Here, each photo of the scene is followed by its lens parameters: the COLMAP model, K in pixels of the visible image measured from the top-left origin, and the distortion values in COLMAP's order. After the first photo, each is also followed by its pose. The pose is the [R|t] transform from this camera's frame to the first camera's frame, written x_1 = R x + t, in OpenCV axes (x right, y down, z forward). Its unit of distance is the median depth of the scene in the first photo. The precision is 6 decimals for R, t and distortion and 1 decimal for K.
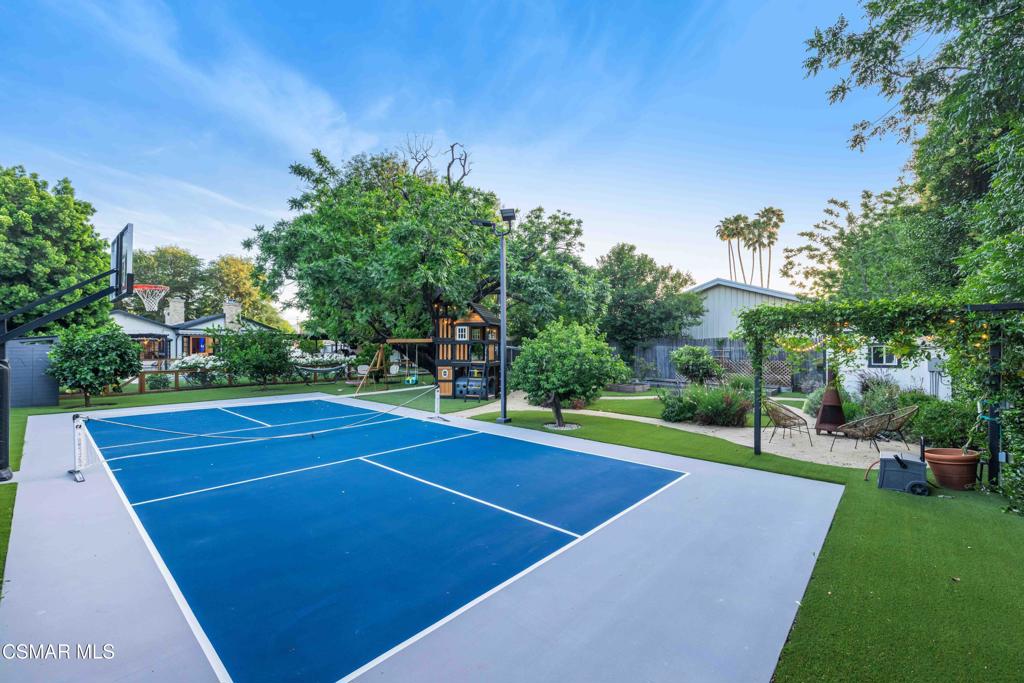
lens RADIAL K [[434.2, 0, 512.5], [0, 434.2, 334.2], [0, 0, 1]] dist [0.003852, 0.000389]
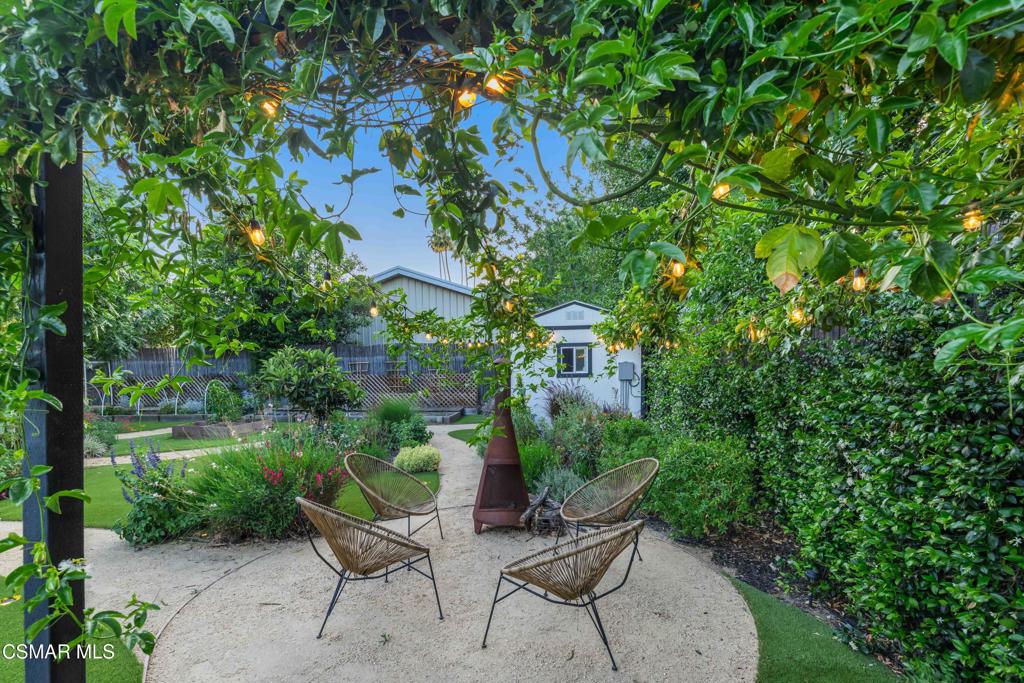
lens RADIAL K [[434.2, 0, 513.1], [0, 434.2, 345.9], [0, 0, 1]] dist [0.003852, 0.000389]
pose [[0.824364, 0.010770, 0.565958, 0.362478], [-0.000044, 0.999820, -0.018962, 0.038750], [-0.566060, 0.015607, 0.824216, 0.464421]]
